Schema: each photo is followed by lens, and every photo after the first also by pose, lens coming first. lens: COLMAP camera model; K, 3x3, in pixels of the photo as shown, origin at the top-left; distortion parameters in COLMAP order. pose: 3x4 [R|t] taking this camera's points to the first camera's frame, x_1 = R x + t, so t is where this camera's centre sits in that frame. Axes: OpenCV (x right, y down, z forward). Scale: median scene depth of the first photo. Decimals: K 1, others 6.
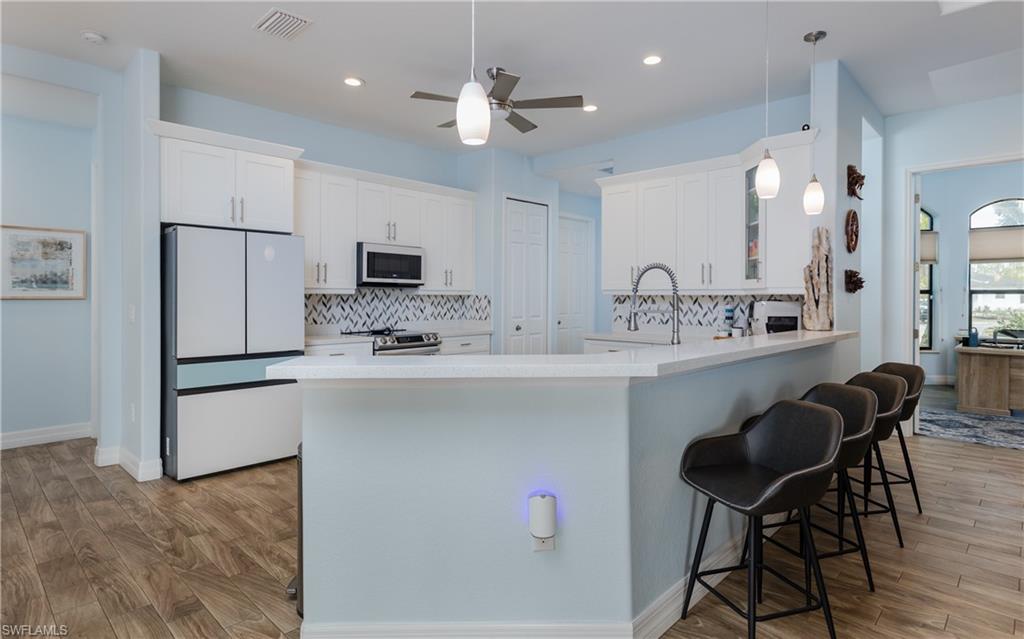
lens RADIAL K [[542.0, 0, 501.0], [0, 542.0, 300.8], [0, 0, 1]] dist [0.003088, 0.000162]
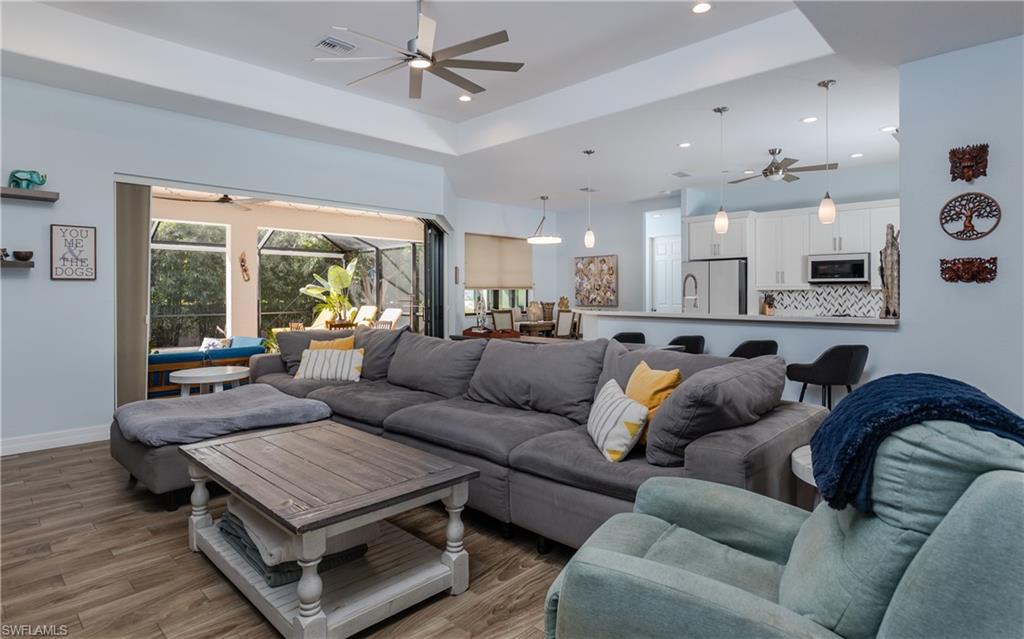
lens RADIAL K [[542.0, 0, 501.0], [0, 542.0, 300.8], [0, 0, 1]] dist [0.003088, 0.000162]
pose [[-0.009180, 0.009782, -0.999910, 1.199501], [-0.006349, 0.999931, 0.009841, 0.008827], [0.999938, 0.006439, -0.009117, 0.158579]]
